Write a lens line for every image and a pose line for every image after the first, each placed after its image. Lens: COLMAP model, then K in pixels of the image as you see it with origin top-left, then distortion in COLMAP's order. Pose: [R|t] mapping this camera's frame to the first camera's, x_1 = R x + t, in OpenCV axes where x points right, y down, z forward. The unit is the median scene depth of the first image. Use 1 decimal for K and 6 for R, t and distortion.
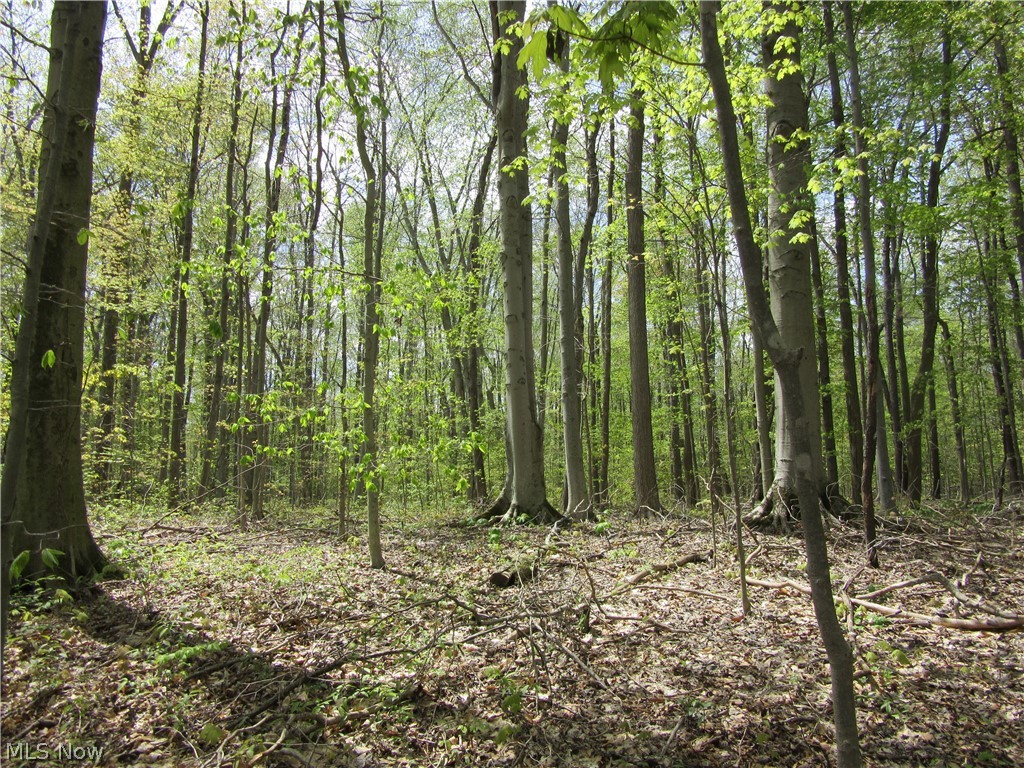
lens RADIAL K [[763.5, 0, 510.1], [0, 763.5, 389.9], [0, 0, 1]] dist [-0.016716, 0.012142]
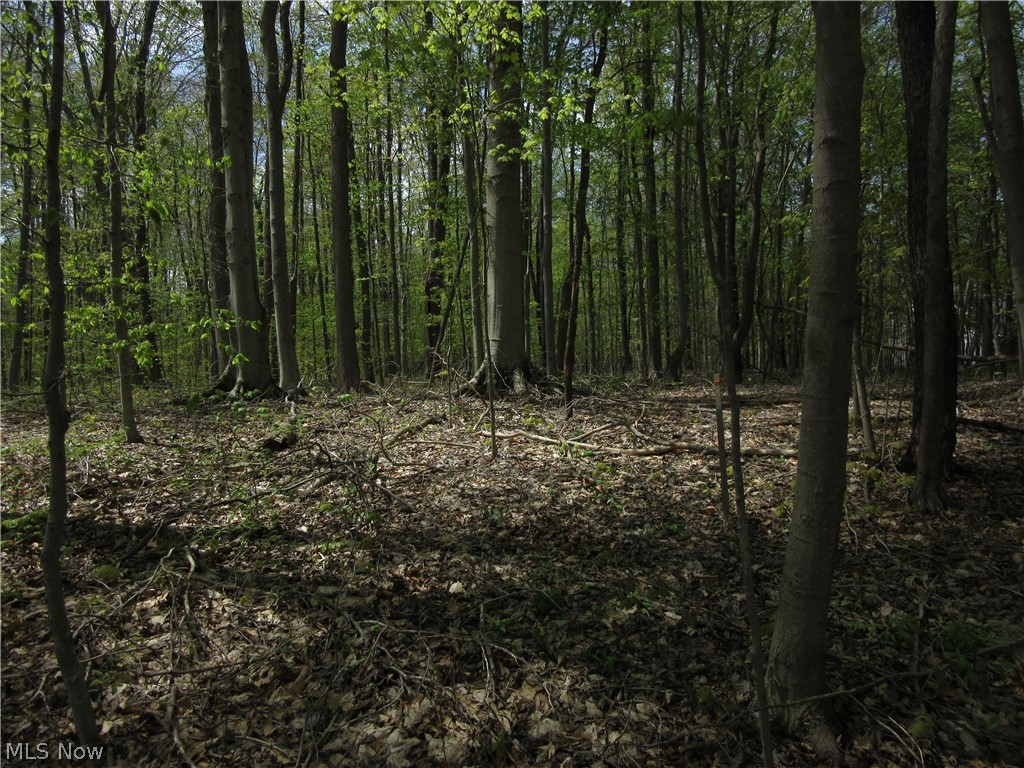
lens RADIAL K [[763.5, 0, 510.1], [0, 763.5, 389.9], [0, 0, 1]] dist [-0.016716, 0.012142]
pose [[0.900348, -0.019088, 0.434751, -0.236660], [-0.047278, 0.988833, 0.141327, -0.003344], [-0.432594, -0.147797, 0.889392, -0.158098]]
